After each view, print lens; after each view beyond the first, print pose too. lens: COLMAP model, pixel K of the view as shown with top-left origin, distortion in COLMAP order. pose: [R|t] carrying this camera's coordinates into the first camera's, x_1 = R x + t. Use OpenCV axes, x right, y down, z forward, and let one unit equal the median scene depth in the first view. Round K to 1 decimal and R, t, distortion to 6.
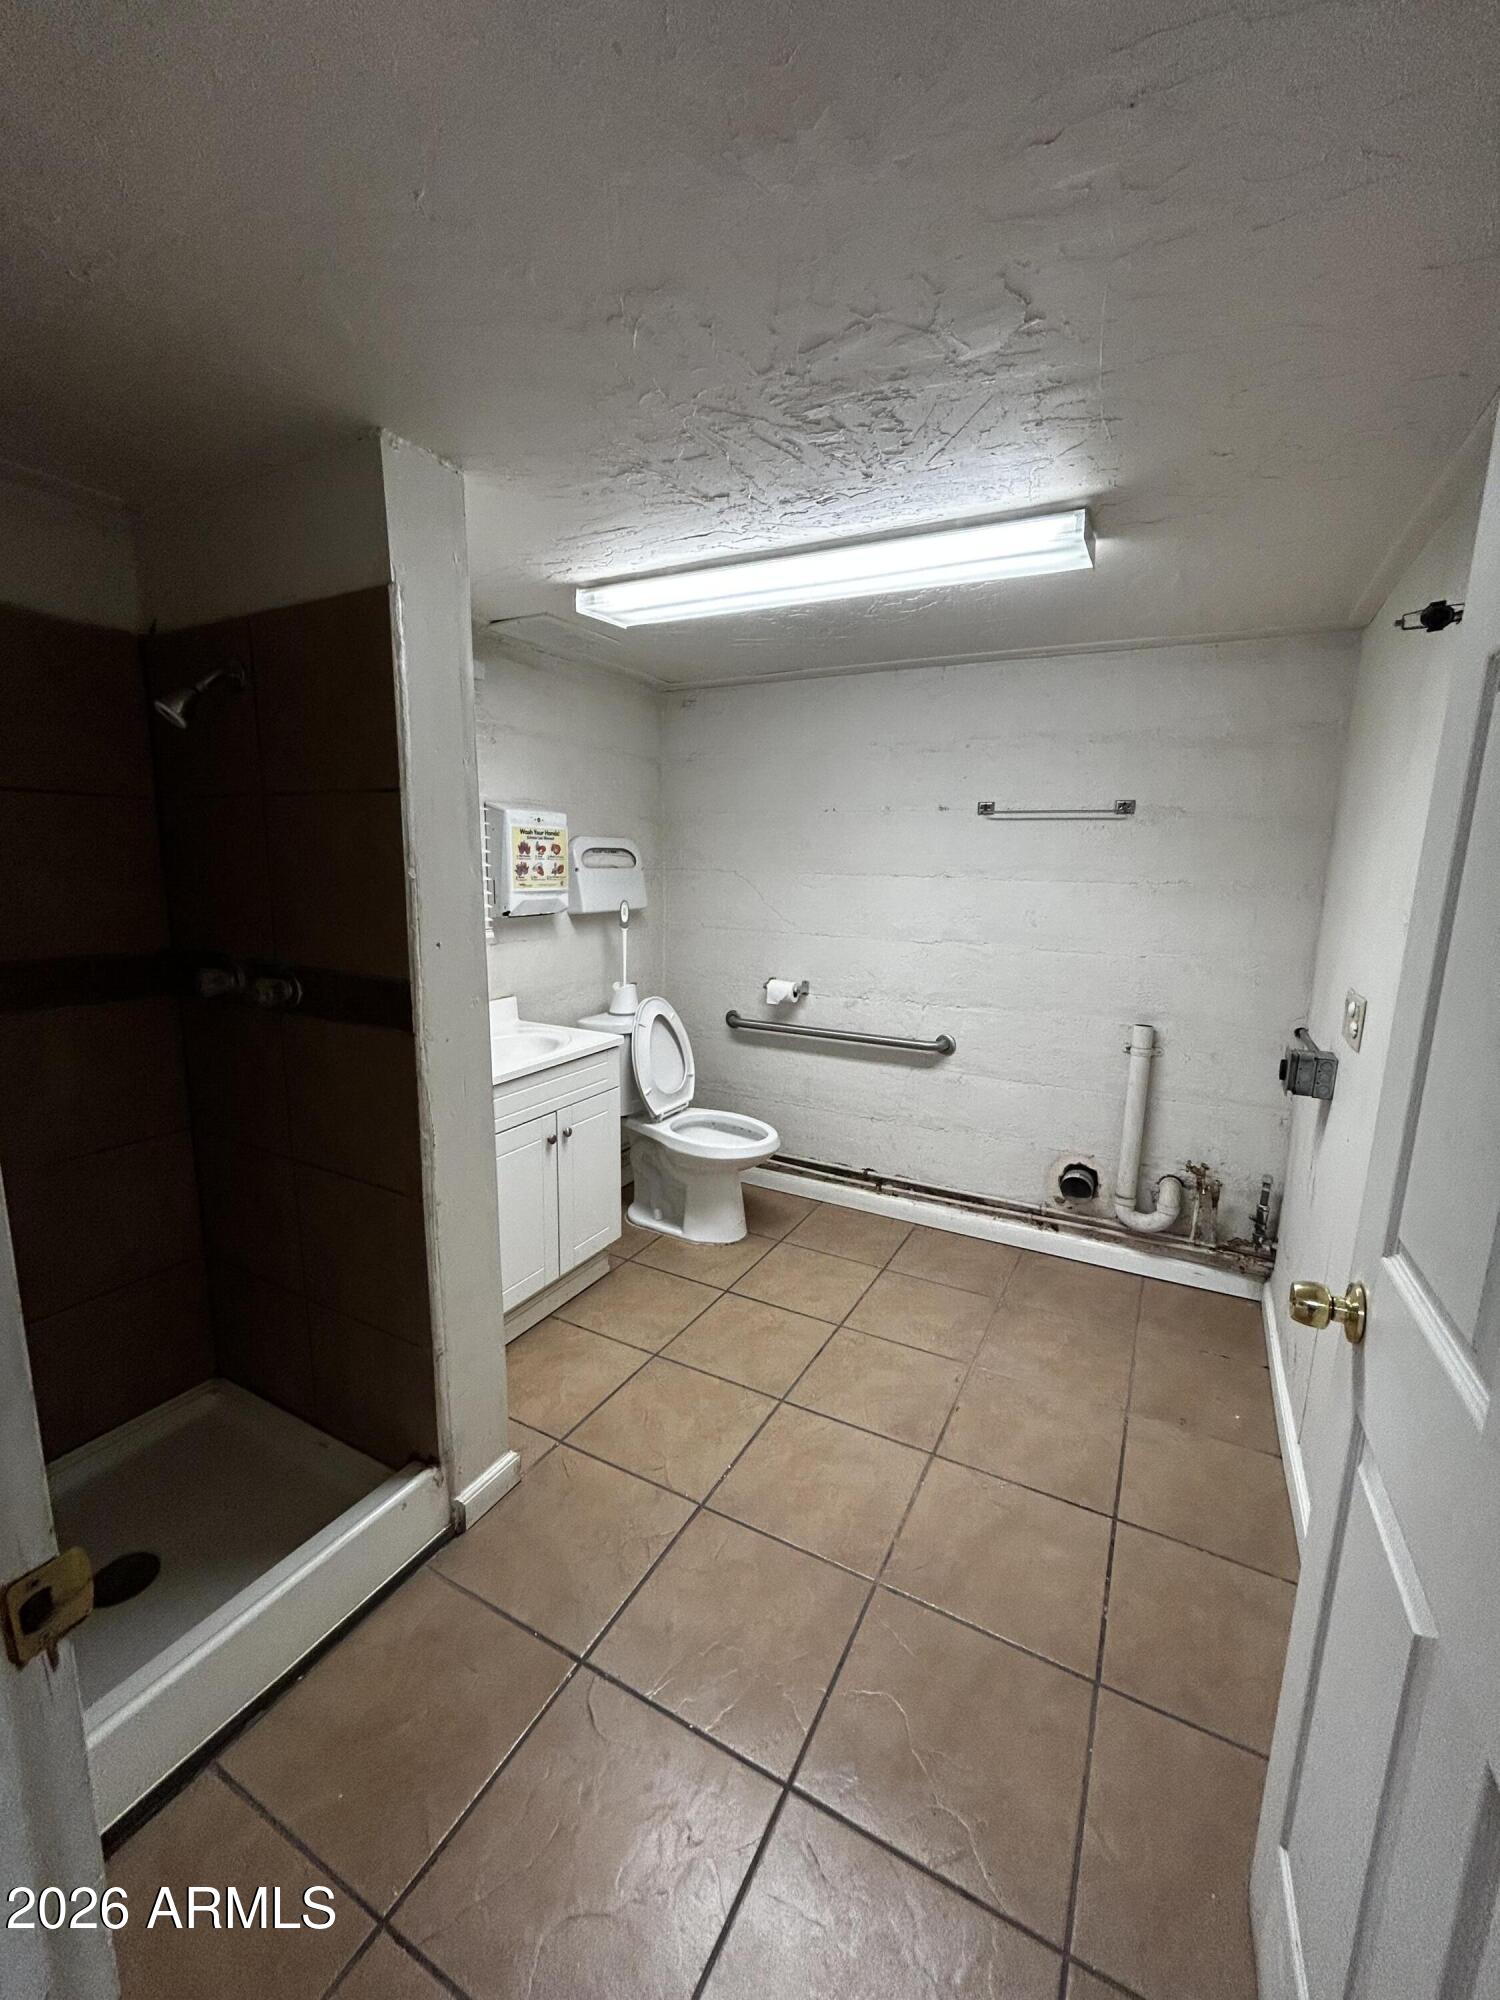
lens RADIAL K [[805.3, 0, 750.0], [0, 805.3, 1001.6], [0, 0, 1]] dist [0.000885, 0.000737]
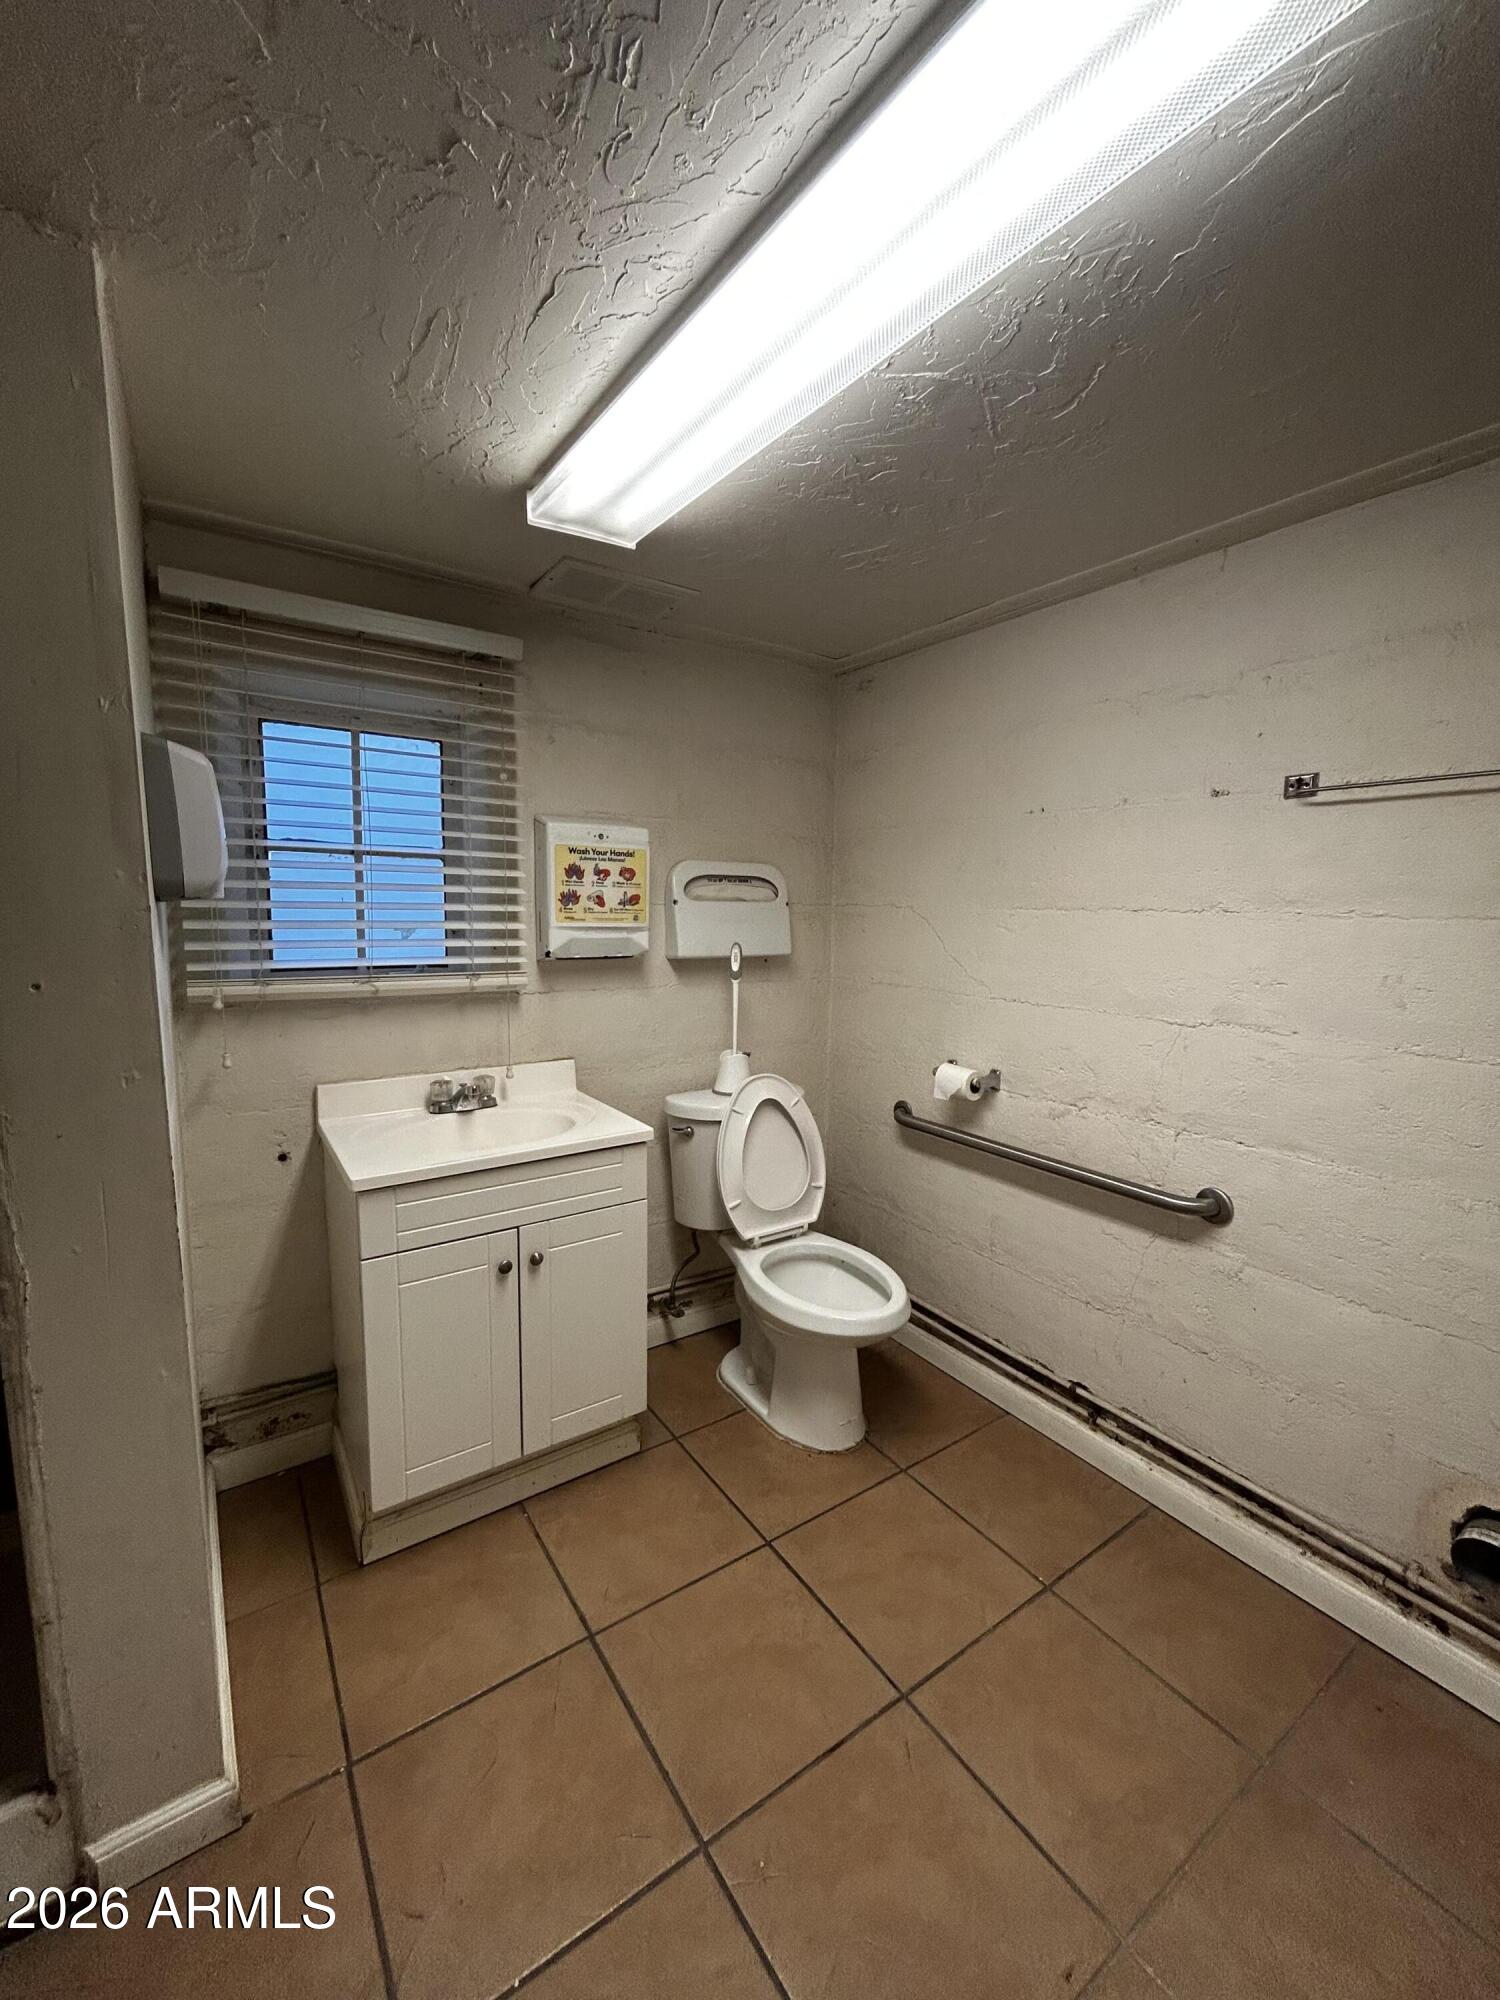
lens RADIAL K [[805.3, 0, 753.0], [0, 805.3, 1003.9], [0, 0, 1]] dist [0.000885, 0.000737]
pose [[0.891542, 0.052928, -0.449836, 0.202525], [-0.081349, 0.995711, -0.044072, -0.037376], [0.445574, 0.075886, 0.892023, 0.342148]]
